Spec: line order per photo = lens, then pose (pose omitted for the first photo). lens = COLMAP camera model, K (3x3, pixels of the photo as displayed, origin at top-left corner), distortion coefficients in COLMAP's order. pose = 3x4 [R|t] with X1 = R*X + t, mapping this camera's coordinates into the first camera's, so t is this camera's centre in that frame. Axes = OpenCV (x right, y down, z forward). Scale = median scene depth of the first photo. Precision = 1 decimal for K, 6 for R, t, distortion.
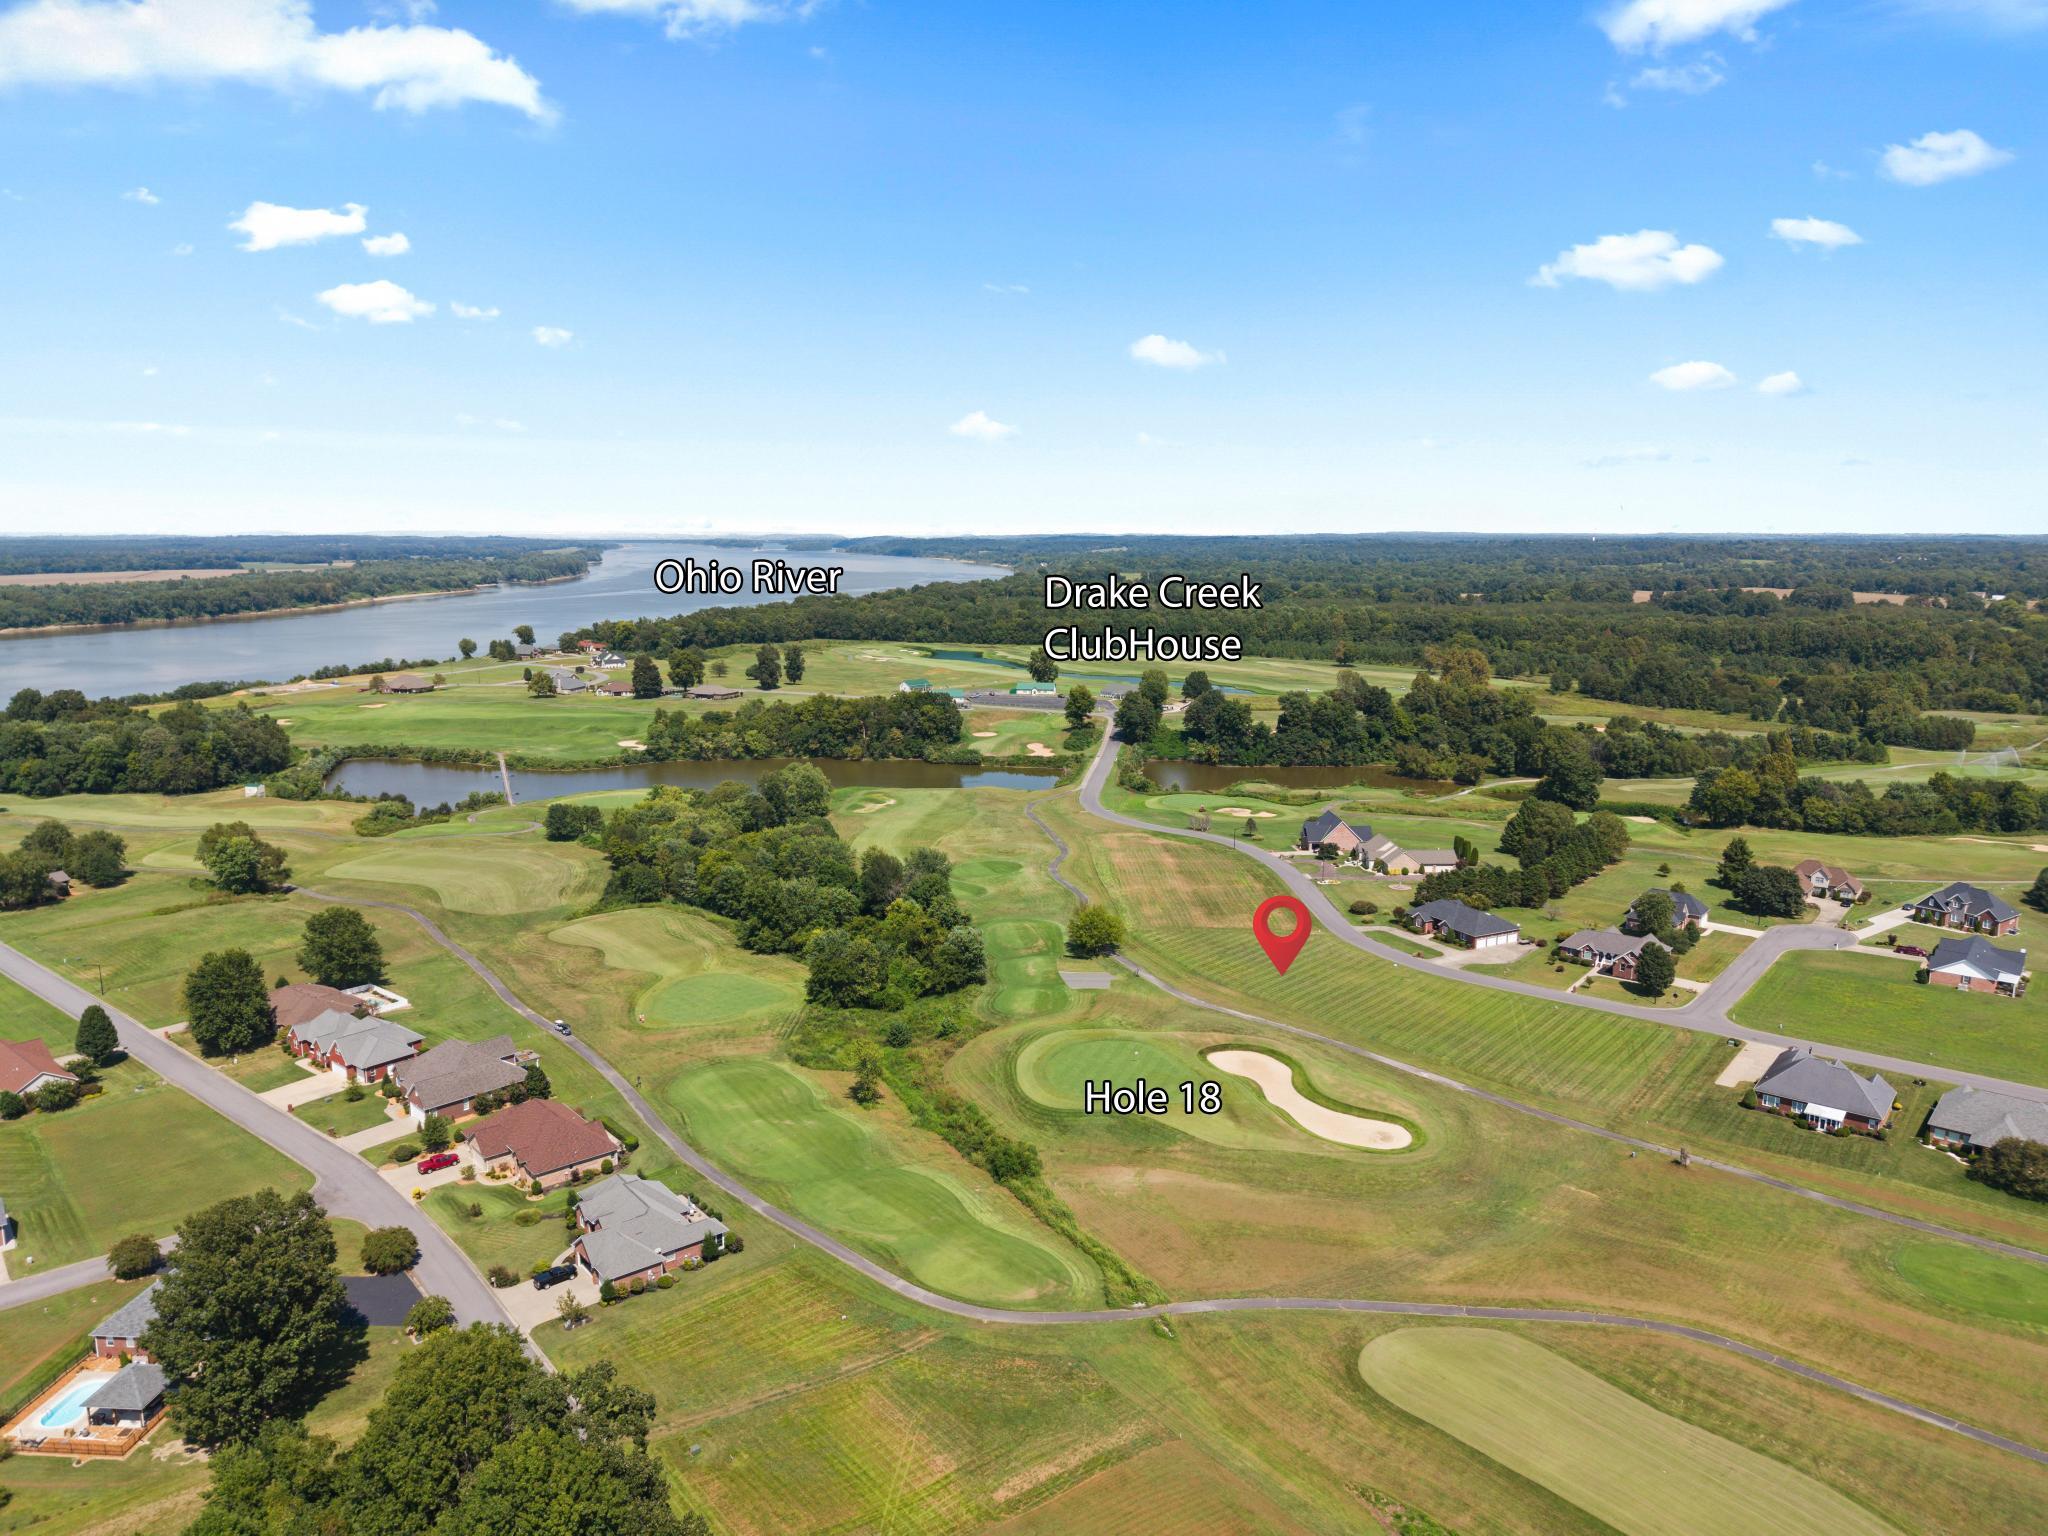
lens RADIAL K [[1356.9, 0, 1024.0], [0, 1356.9, 768.0], [0, 0, 1]] dist [0.074910, -0.100567]
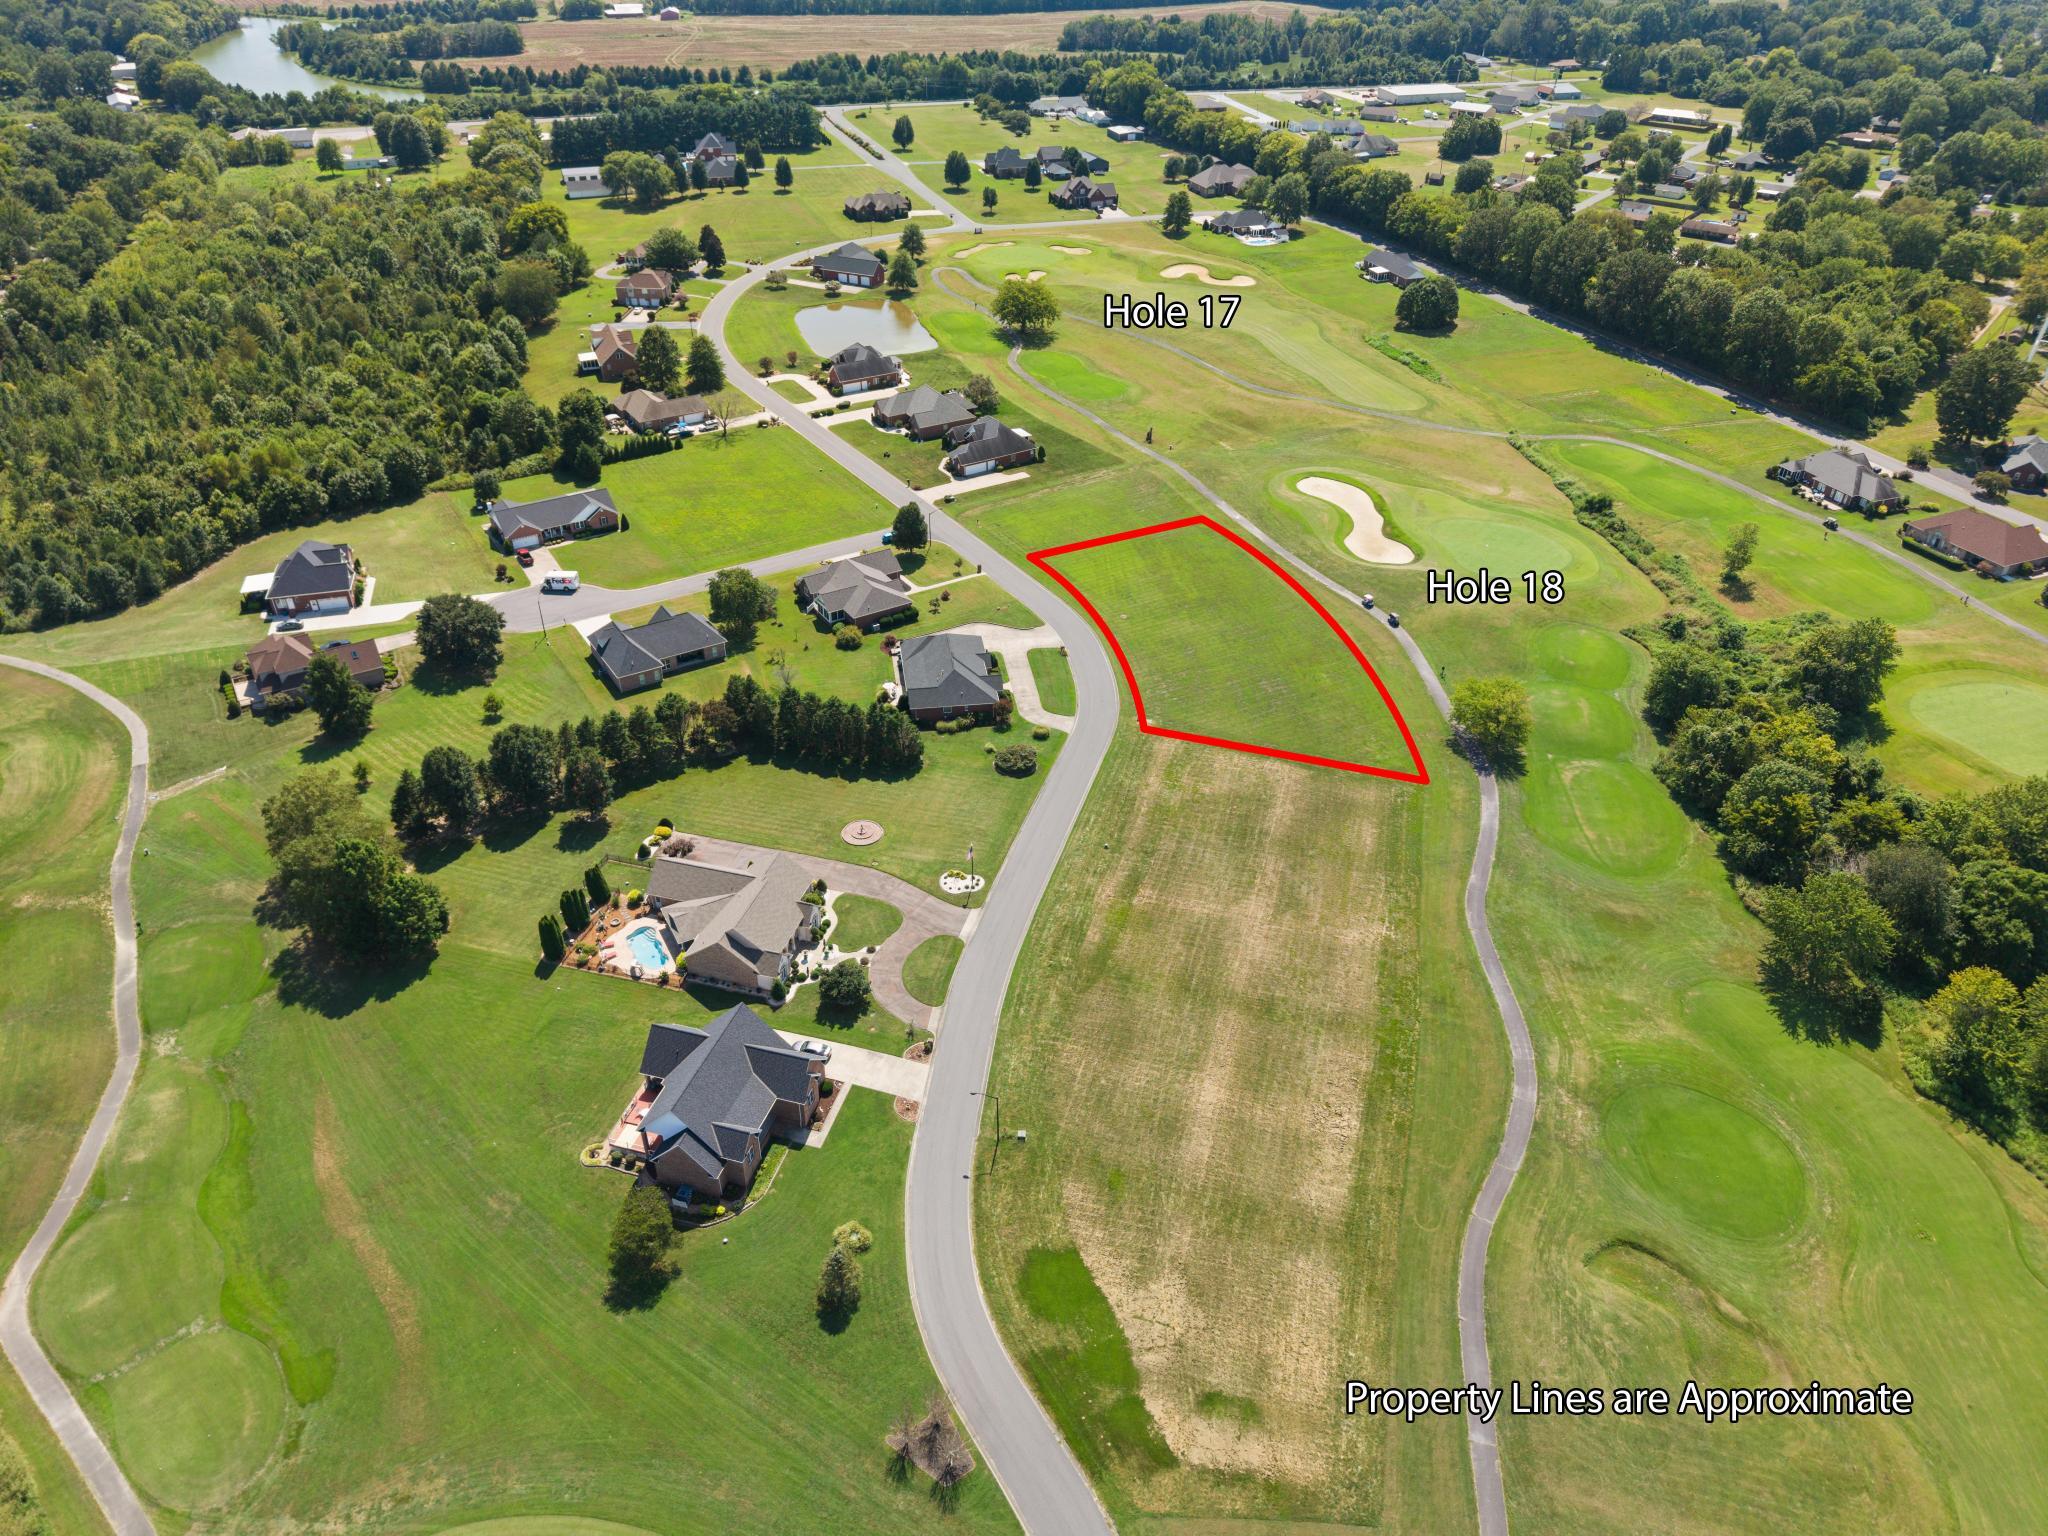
lens RADIAL K [[1369.4, 0, 1024.0], [0, 1369.4, 768.0], [0, 0, 1]] dist [0.061556, -0.120514]
pose [[-0.948875, -0.184468, 0.256142, 0.048179], [0.045275, 0.723538, 0.688798, -0.186133], [-0.312389, 0.665180, -0.678195, 0.815444]]
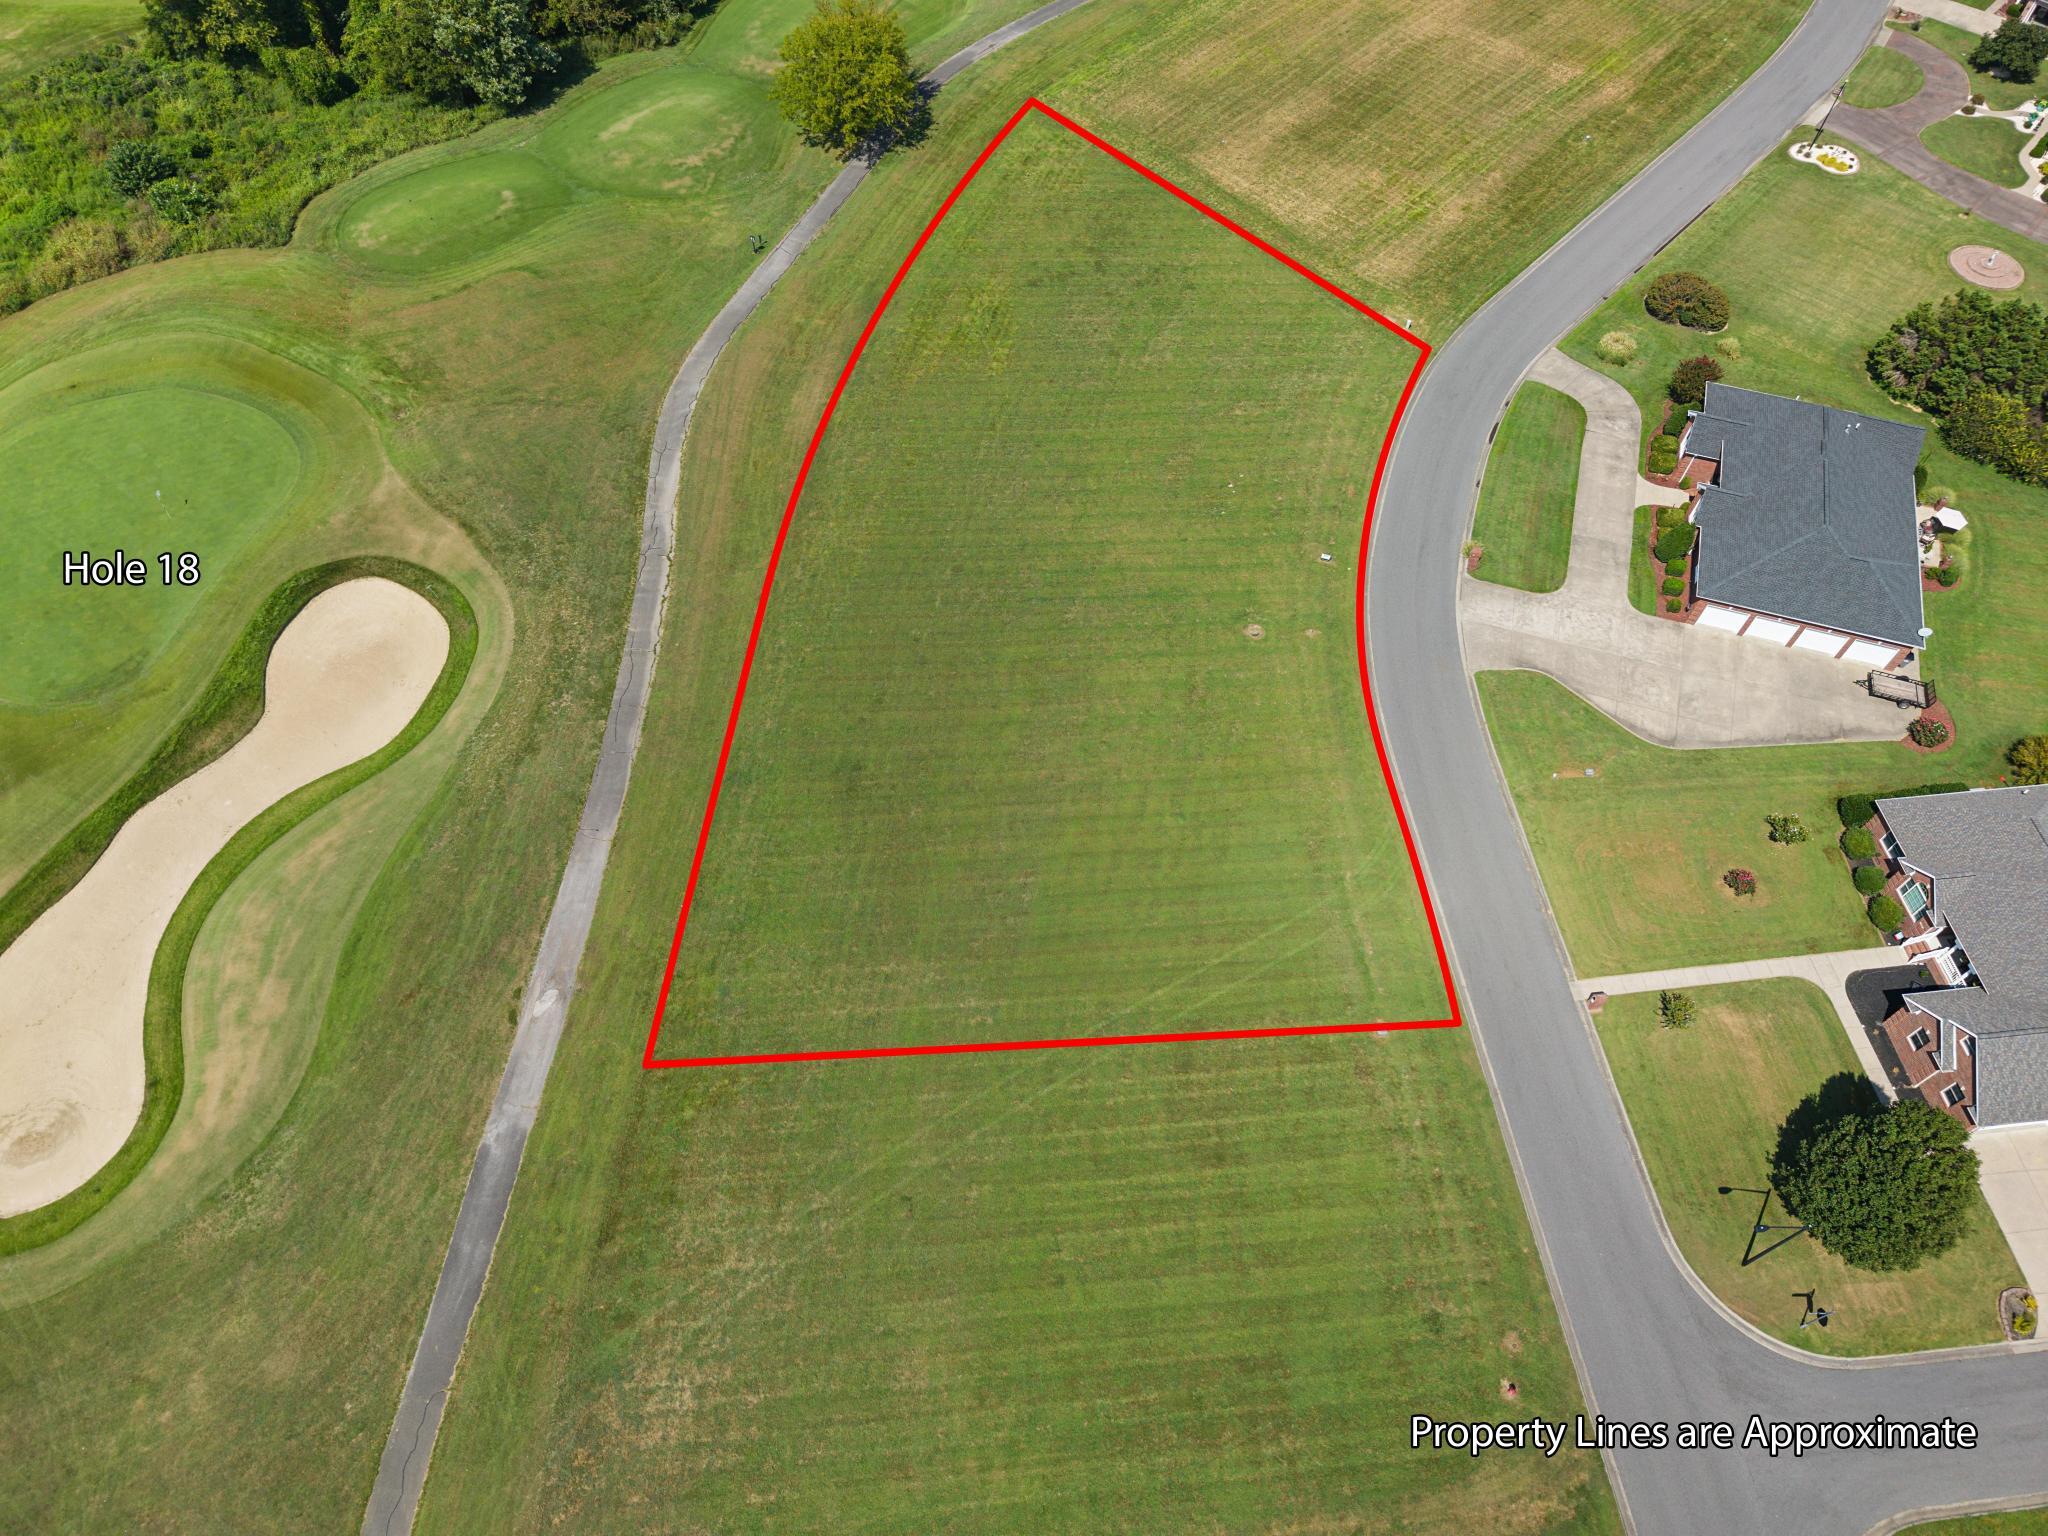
lens RADIAL K [[1331.6, 0, 1024.0], [0, 1331.6, 768.0], [0, 0, 1]] dist [0.006724, -0.000617]
pose [[0.712176, 0.594808, -0.372839, 0.184504], [-0.134849, 0.637132, 0.758867, -0.028012], [0.688927, -0.490170, 0.533960, 0.376052]]
